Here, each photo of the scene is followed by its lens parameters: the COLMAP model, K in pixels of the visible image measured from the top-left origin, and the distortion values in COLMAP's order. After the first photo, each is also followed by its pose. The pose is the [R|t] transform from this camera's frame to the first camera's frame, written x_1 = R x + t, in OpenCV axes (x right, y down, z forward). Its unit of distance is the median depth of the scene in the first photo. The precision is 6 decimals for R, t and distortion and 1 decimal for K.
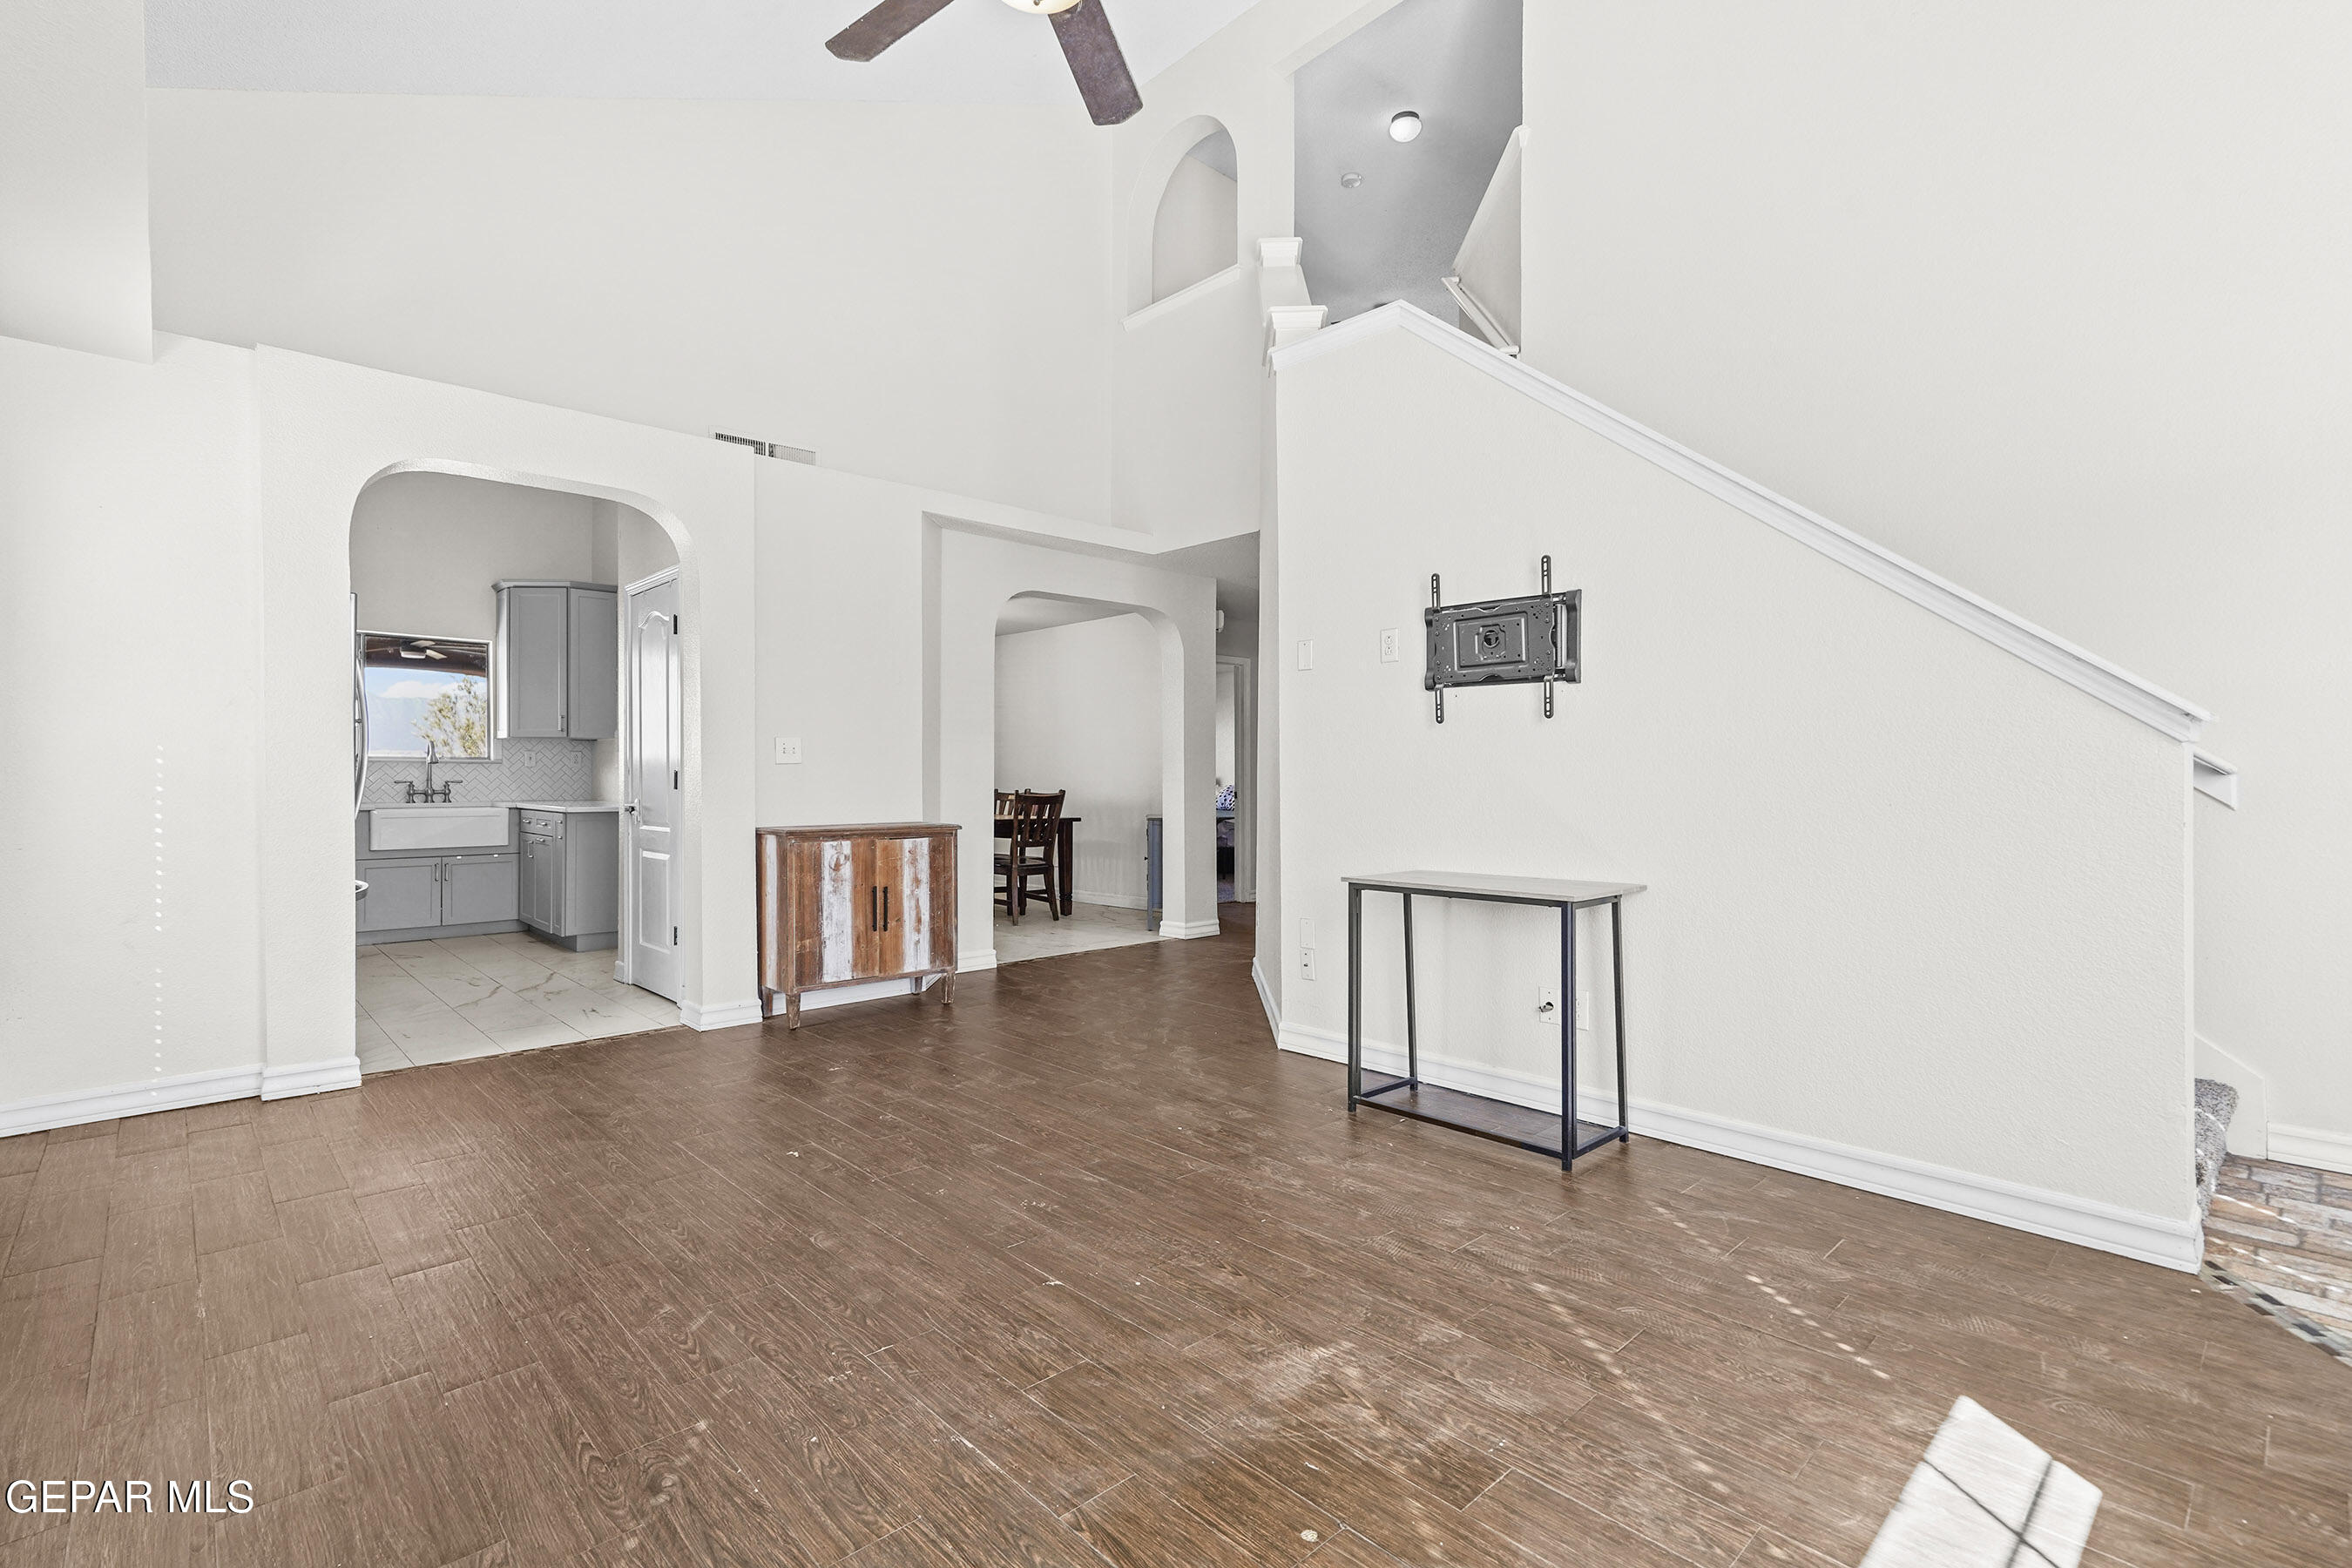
lens RADIAL K [[1070.3, 0, 1186.5], [0, 1070.3, 770.5], [0, 0, 1]] dist [0.012210, 0.001221]
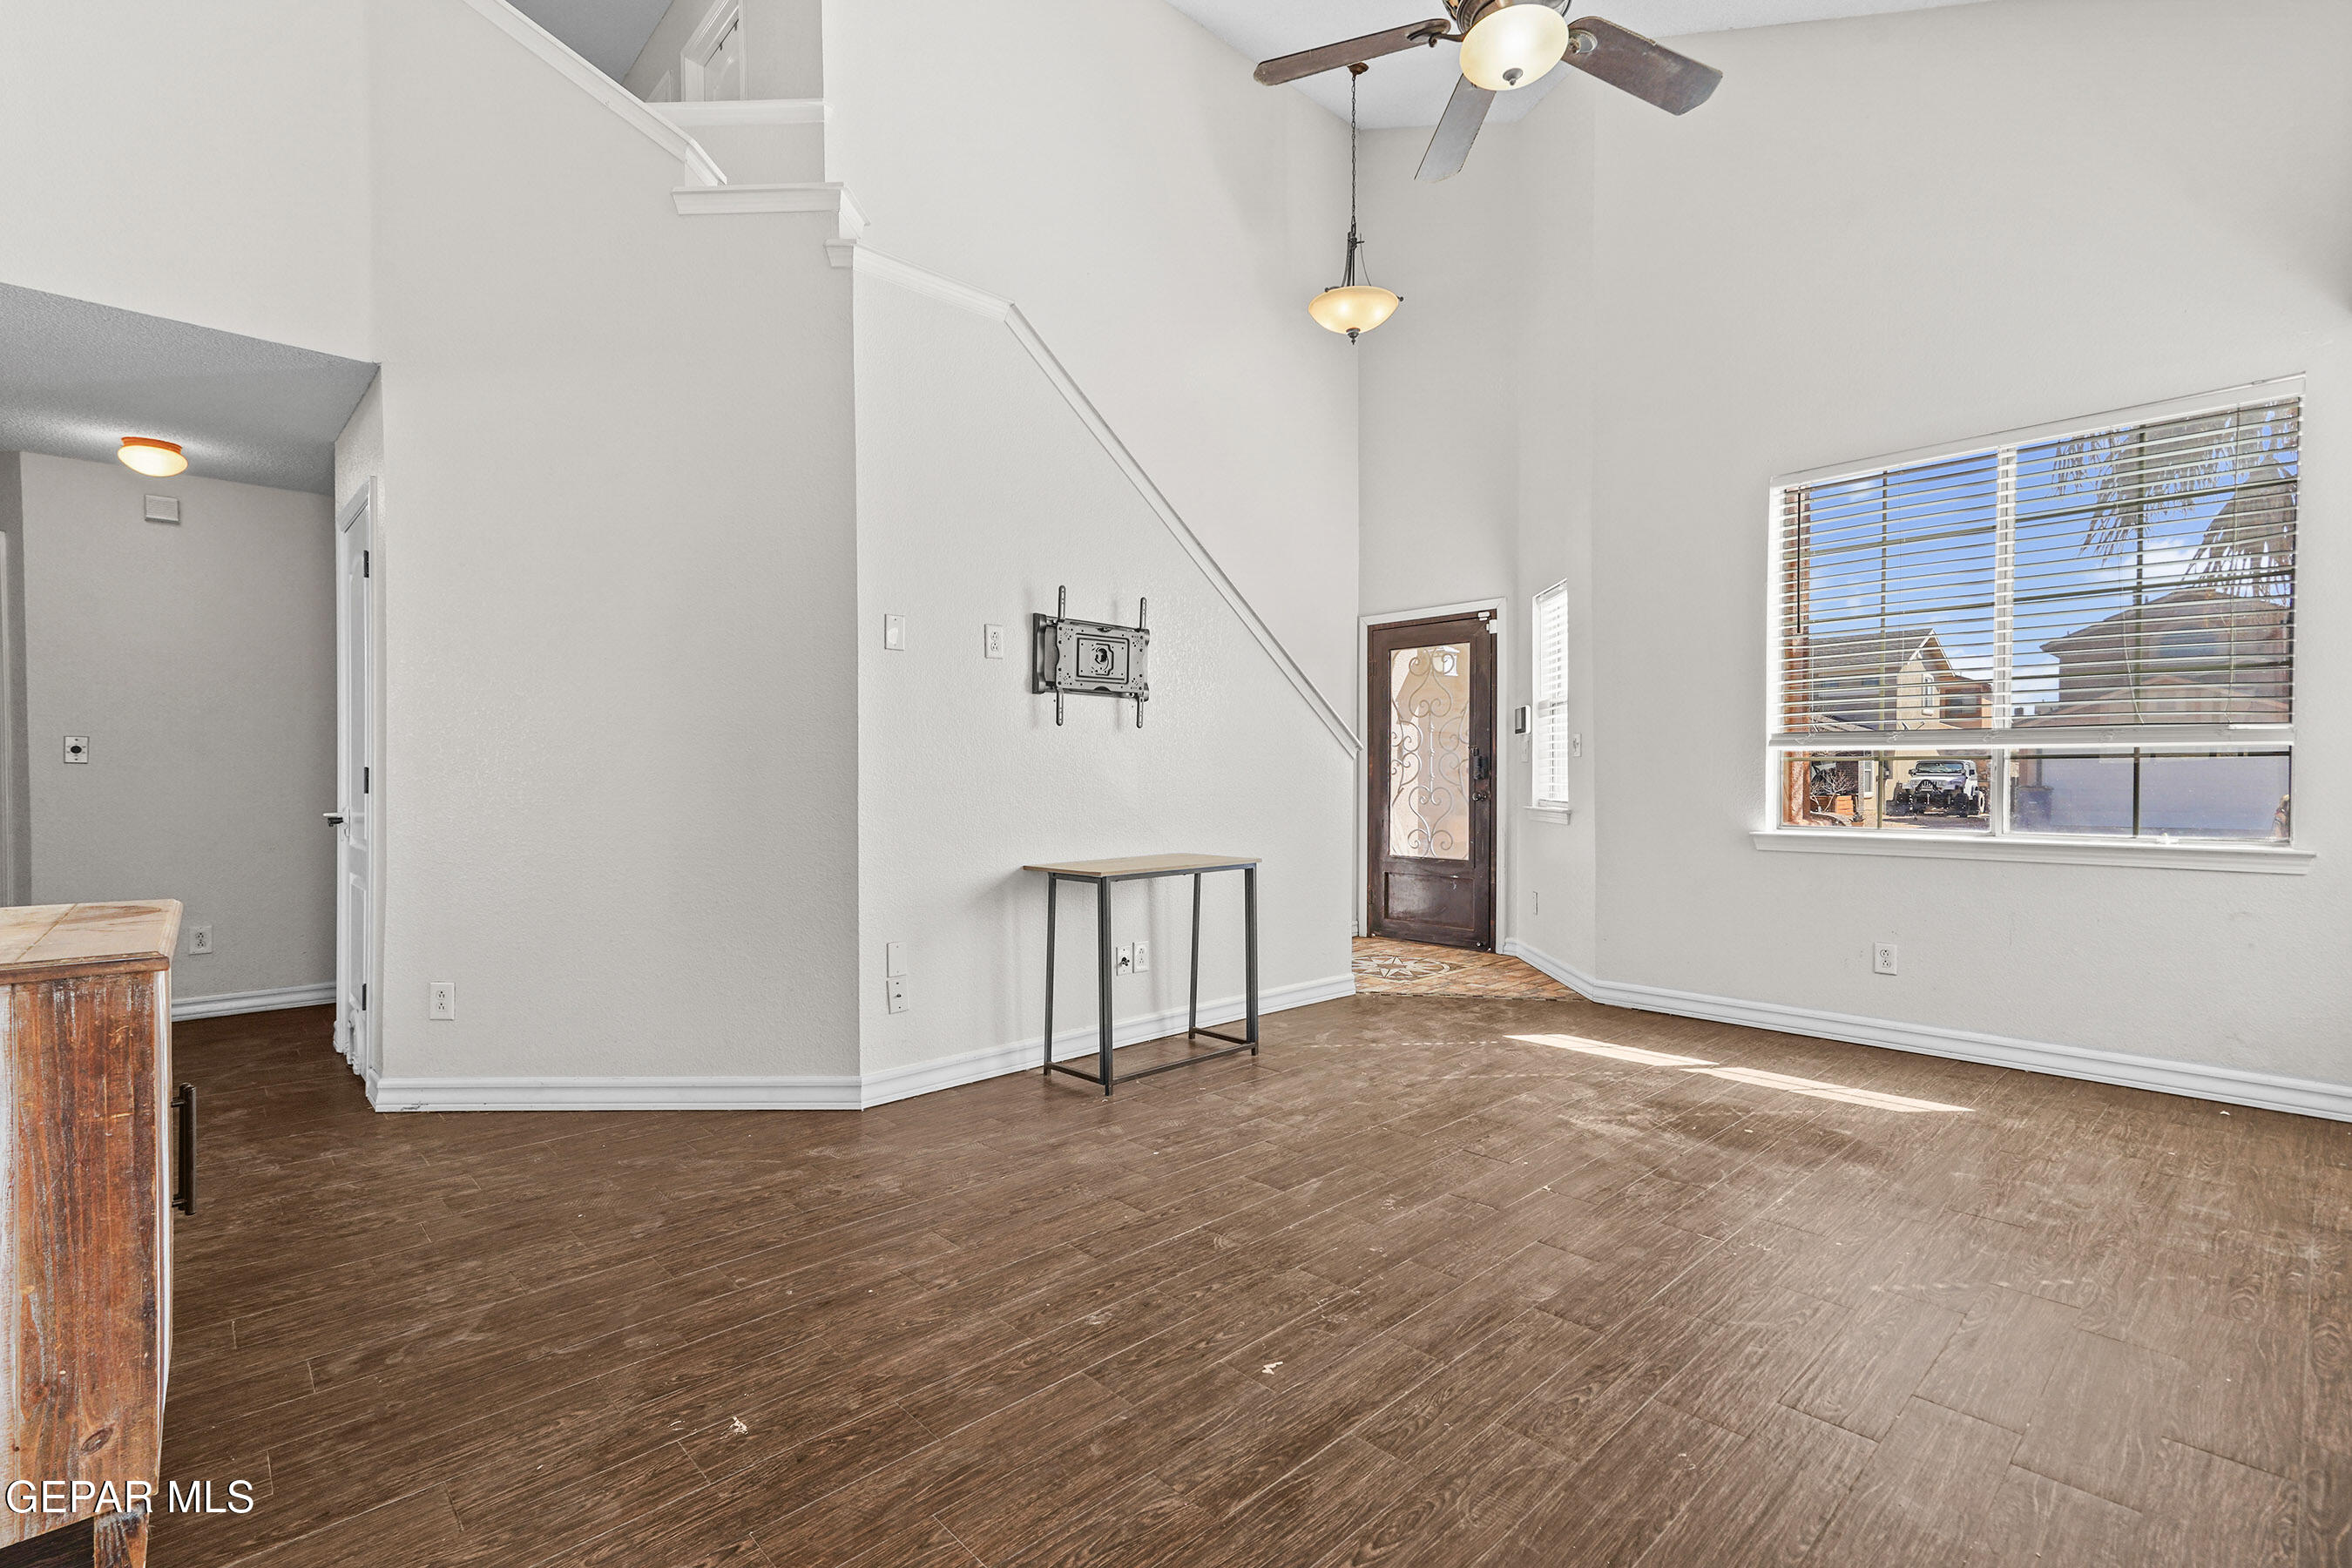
lens RADIAL K [[1070.3, 0, 1150.5], [0, 1070.3, 777.3], [0, 0, 1]] dist [0.012210, 0.001221]
pose [[0.014772, 0.001019, 0.999890, -1.077275], [-0.003473, 0.999994, -0.000968, 0.011672], [-0.999885, -0.003458, 0.014775, 1.146734]]
